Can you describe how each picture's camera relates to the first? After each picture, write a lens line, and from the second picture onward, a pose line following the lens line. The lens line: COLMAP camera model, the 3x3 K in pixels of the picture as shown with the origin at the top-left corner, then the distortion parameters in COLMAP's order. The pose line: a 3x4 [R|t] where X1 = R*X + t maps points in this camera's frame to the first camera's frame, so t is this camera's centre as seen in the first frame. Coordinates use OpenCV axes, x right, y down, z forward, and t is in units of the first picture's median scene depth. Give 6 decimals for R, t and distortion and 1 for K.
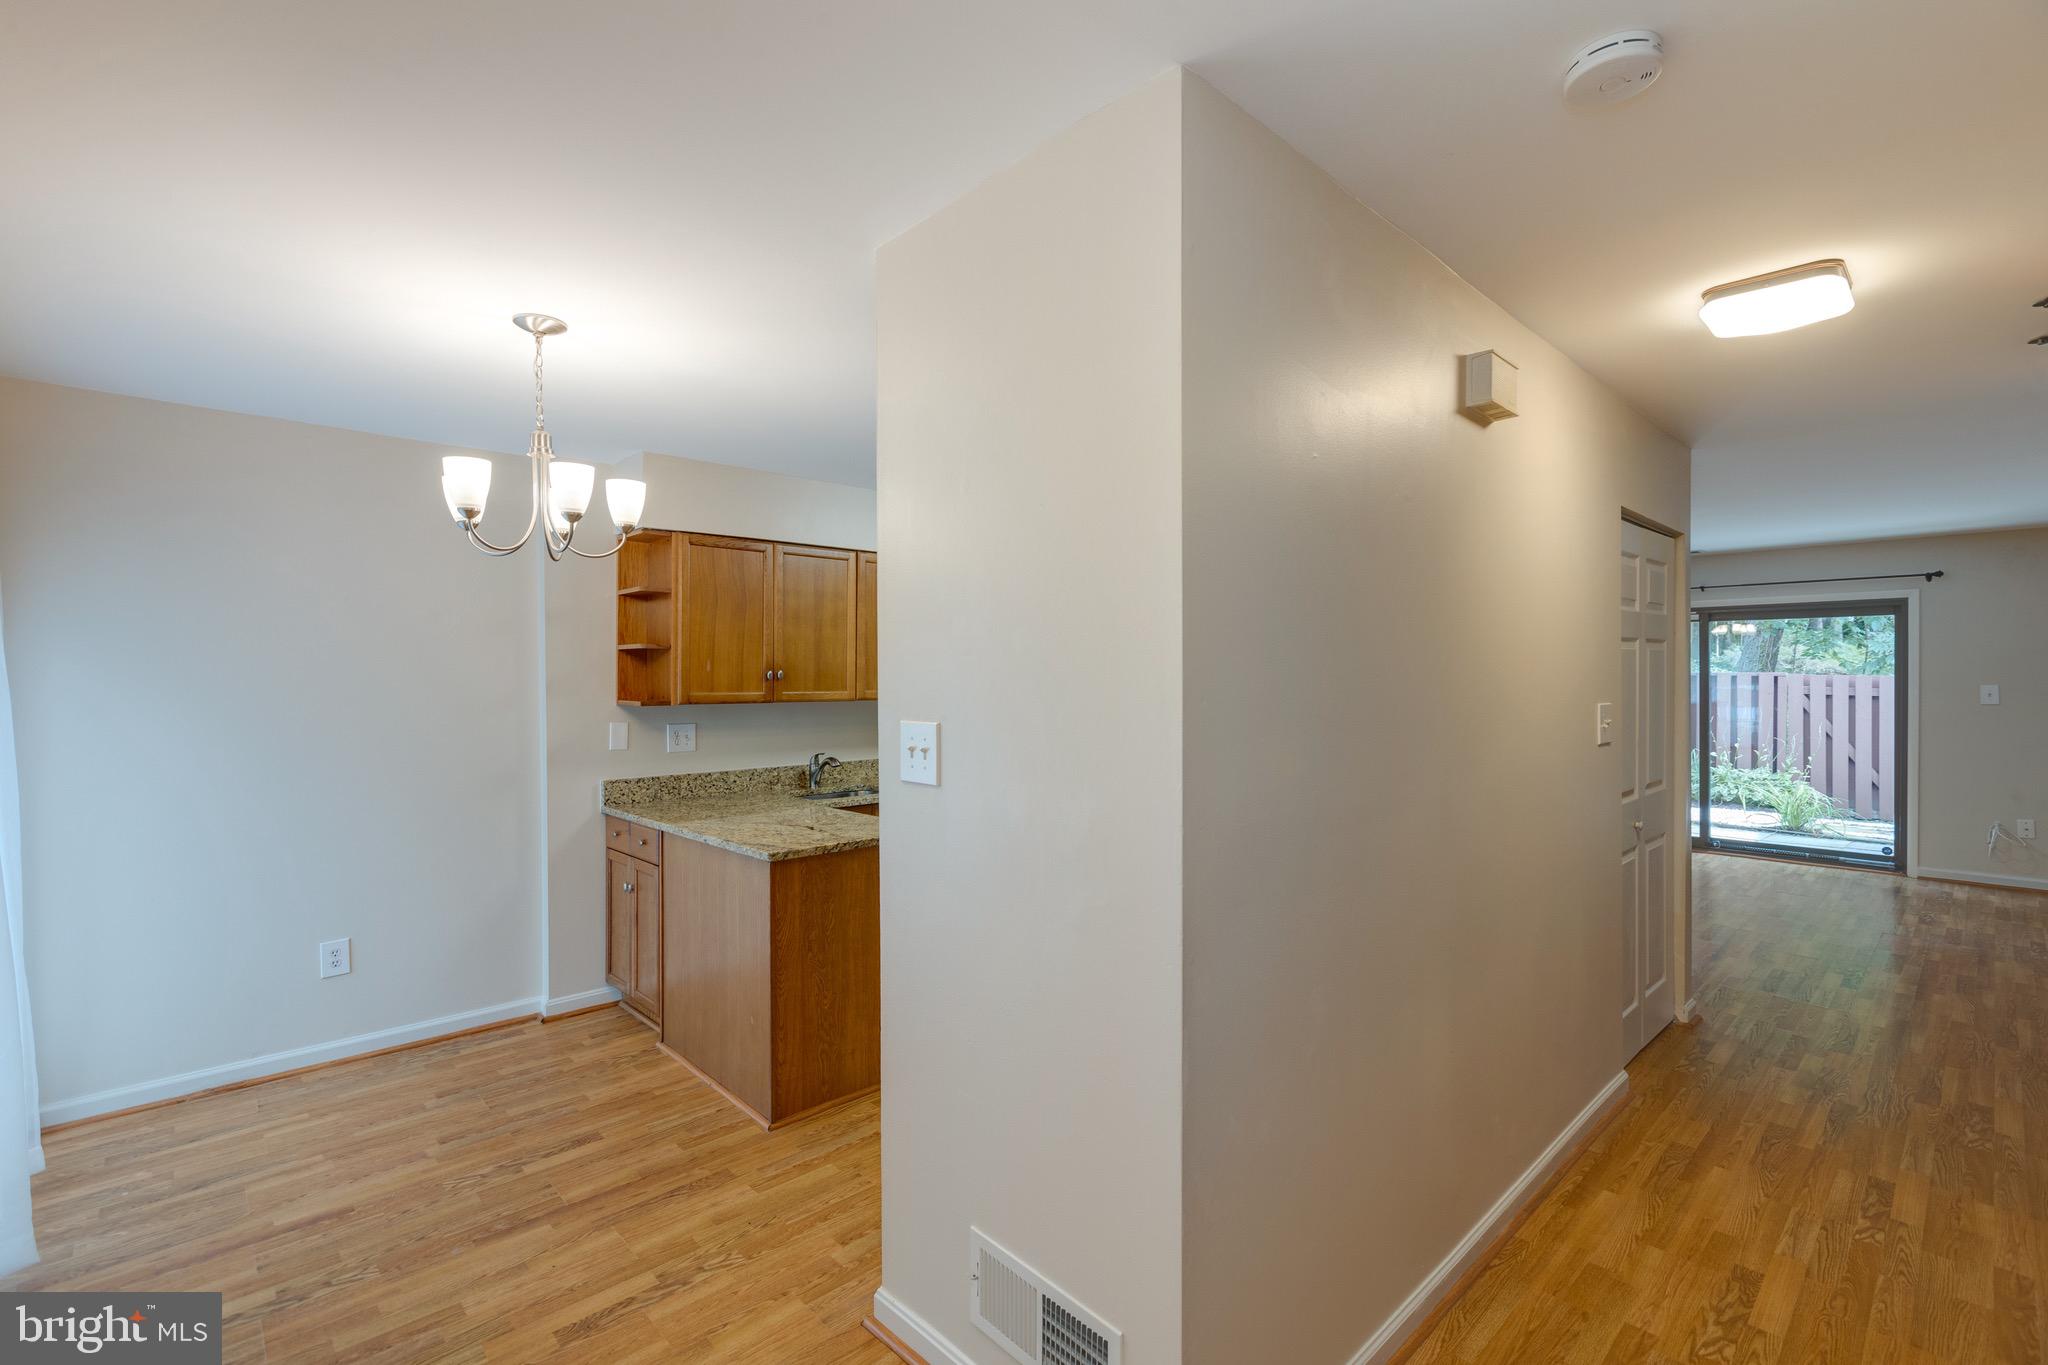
lens RADIAL K [[909.2, 0, 1030.7], [0, 909.2, 675.7], [0, 0, 1]] dist [0.004524, -0.001755]
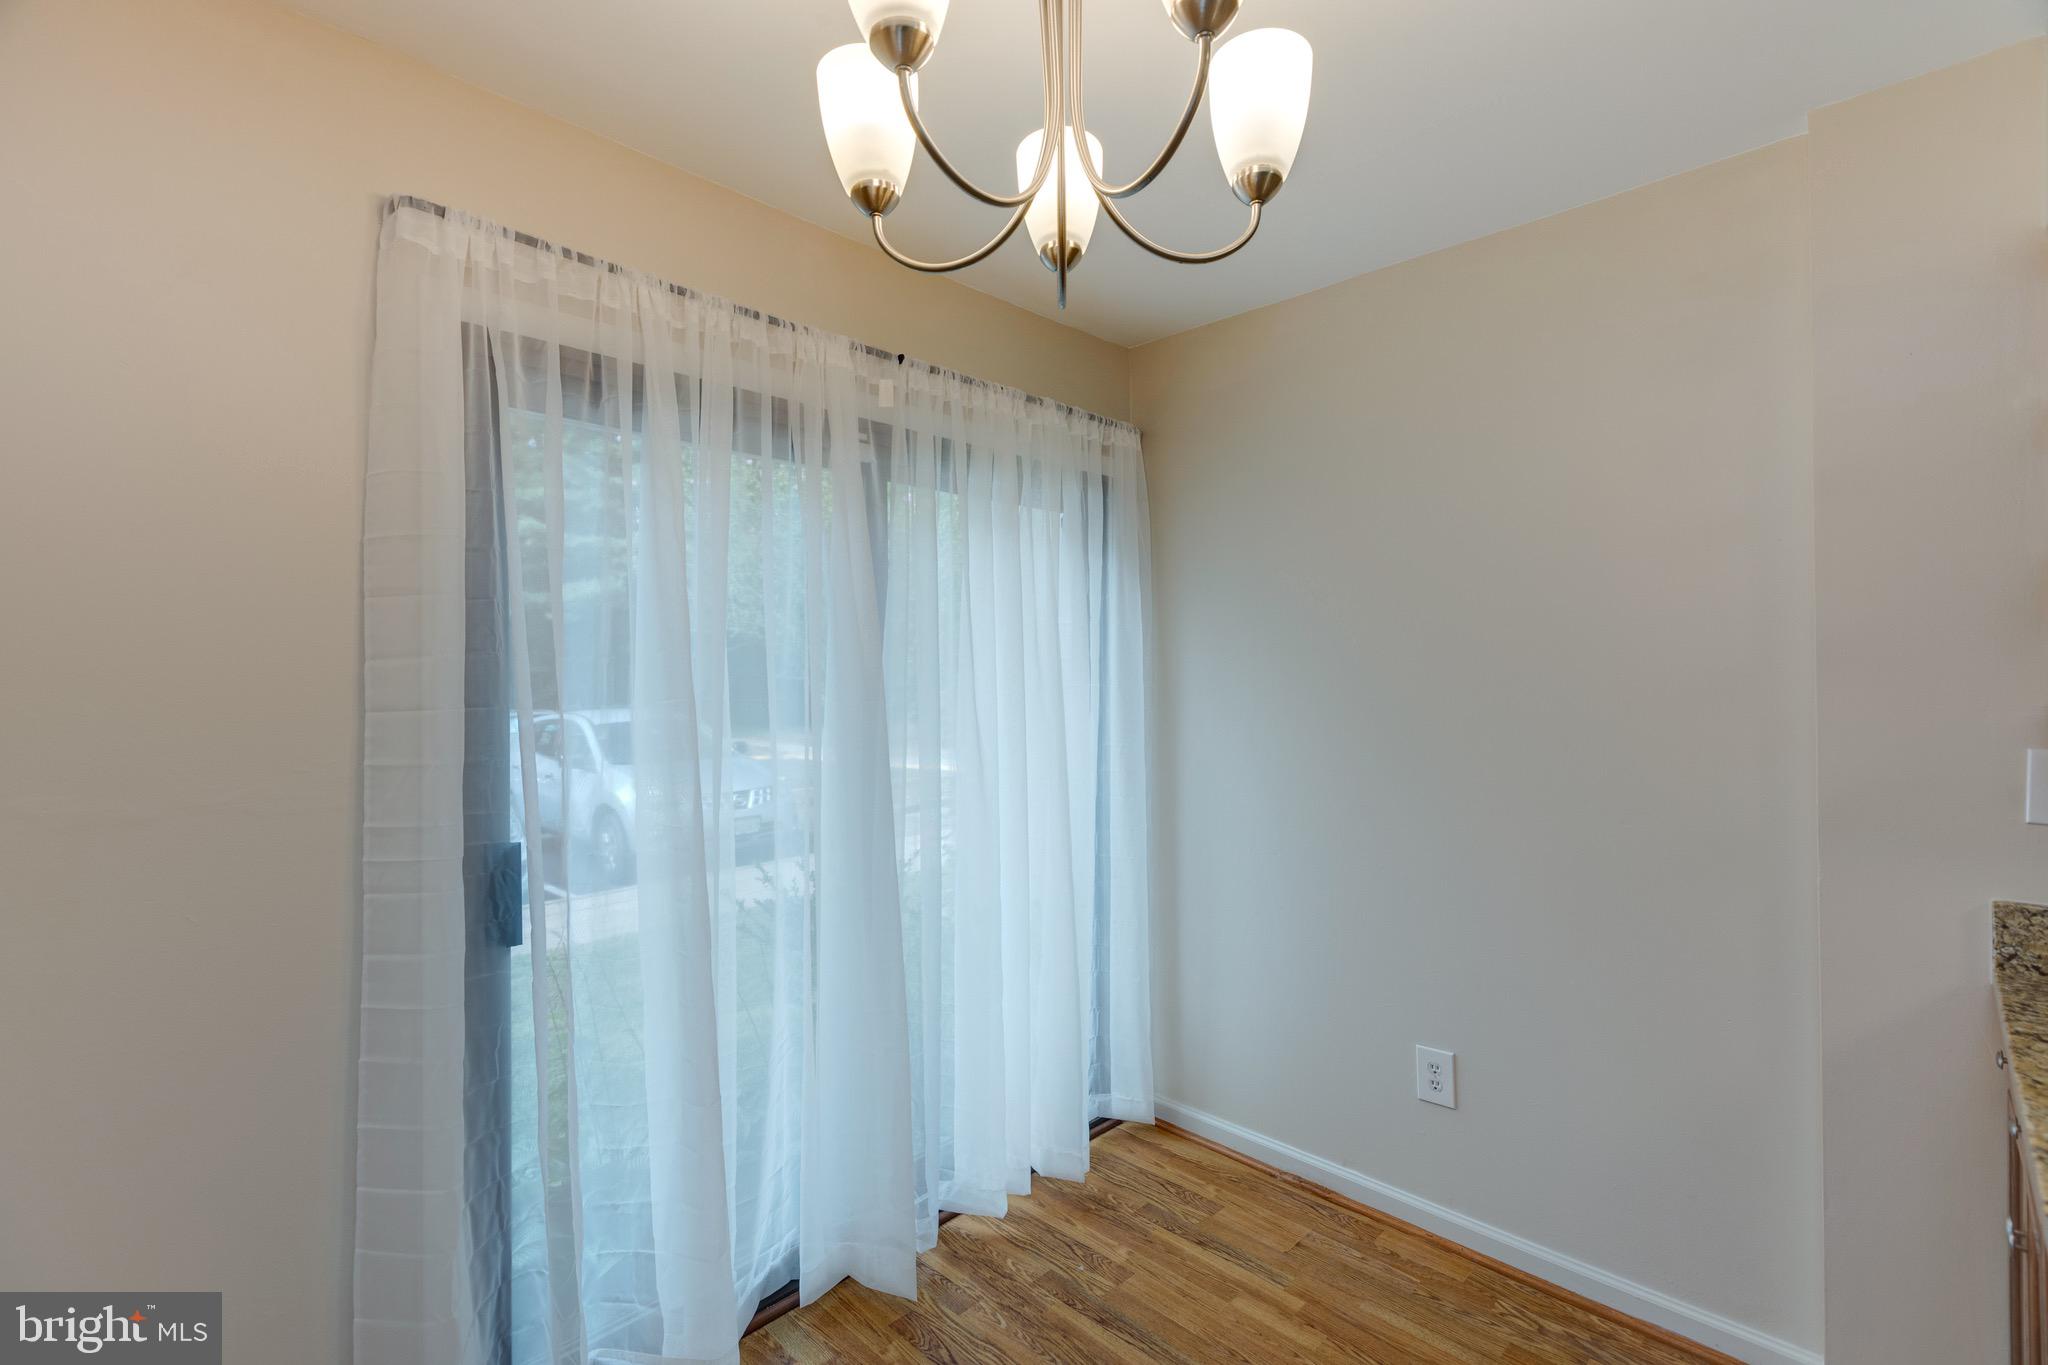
lens RADIAL K [[909.2, 0, 1033.0], [0, 909.2, 676.4], [0, 0, 1]] dist [0.004524, -0.001755]
pose [[0.033408, 0.002424, -0.999439, -0.109787], [0.007502, 0.999968, 0.002676, 0.019421], [0.999414, -0.007587, 0.033389, 0.593261]]
